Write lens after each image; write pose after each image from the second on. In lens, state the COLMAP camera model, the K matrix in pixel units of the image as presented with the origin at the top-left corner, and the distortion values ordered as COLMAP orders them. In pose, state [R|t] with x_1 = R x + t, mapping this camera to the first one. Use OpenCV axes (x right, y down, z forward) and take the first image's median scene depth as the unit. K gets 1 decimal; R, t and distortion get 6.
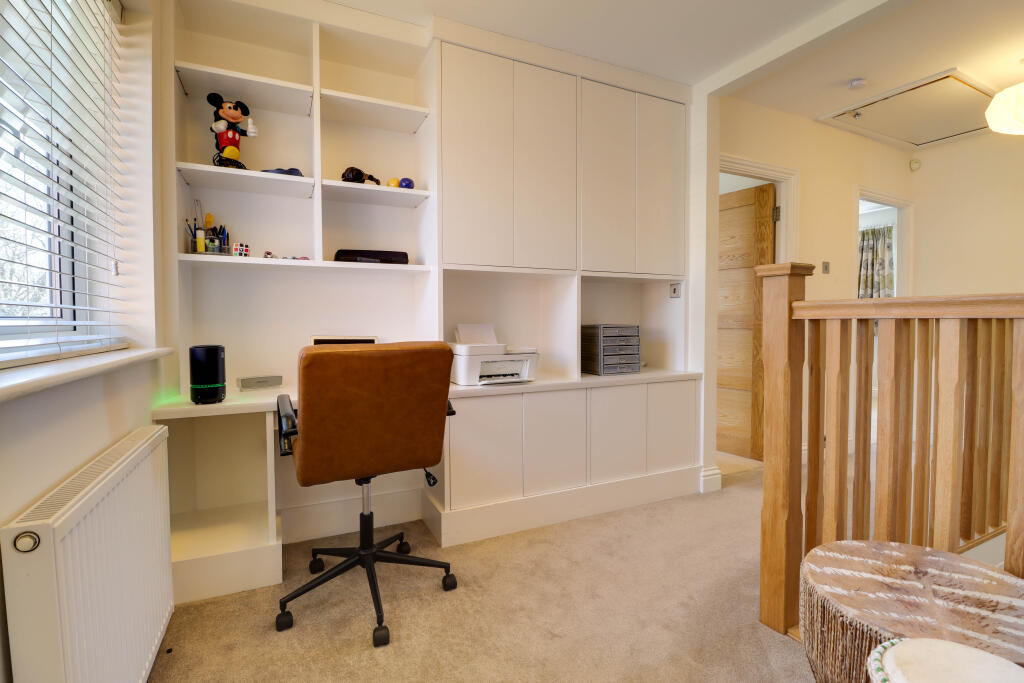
lens RADIAL K [[479.1, 0, 513.1], [0, 479.1, 337.2], [0, 0, 1]] dist [-0.007310, -0.007037]
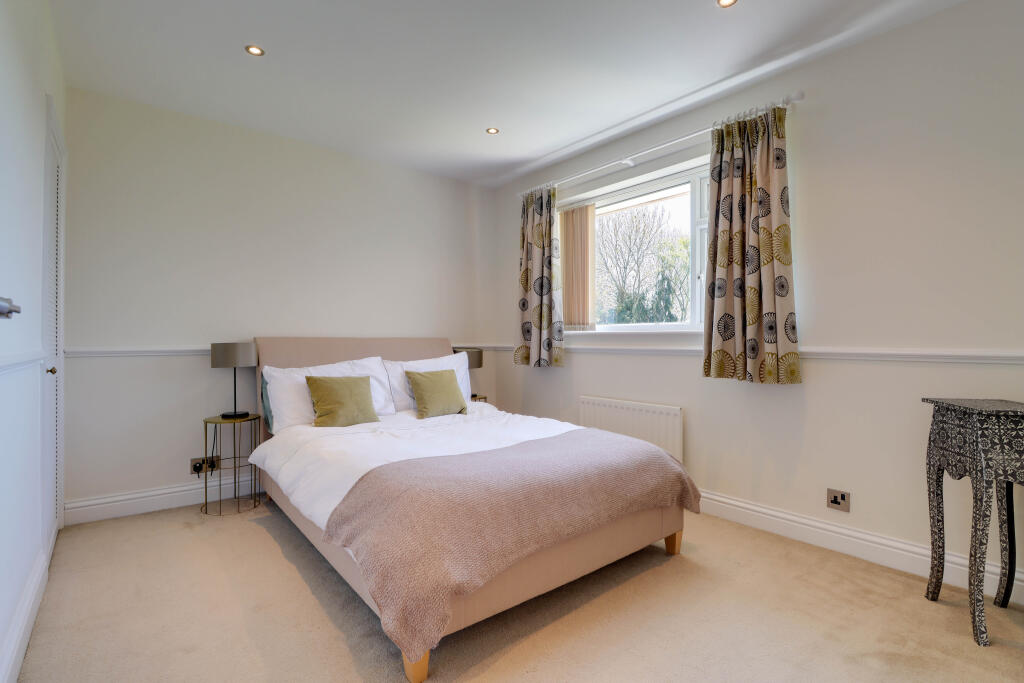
lens RADIAL K [[479.1, 0, 511.7], [0, 479.1, 336.6], [0, 0, 1]] dist [-0.007310, -0.007037]
pose [[0.975874, -0.001176, 0.218333, 0.470612], [0.008392, 0.999449, -0.032126, -0.028336], [-0.218175, 0.033183, 0.975345, 0.645011]]
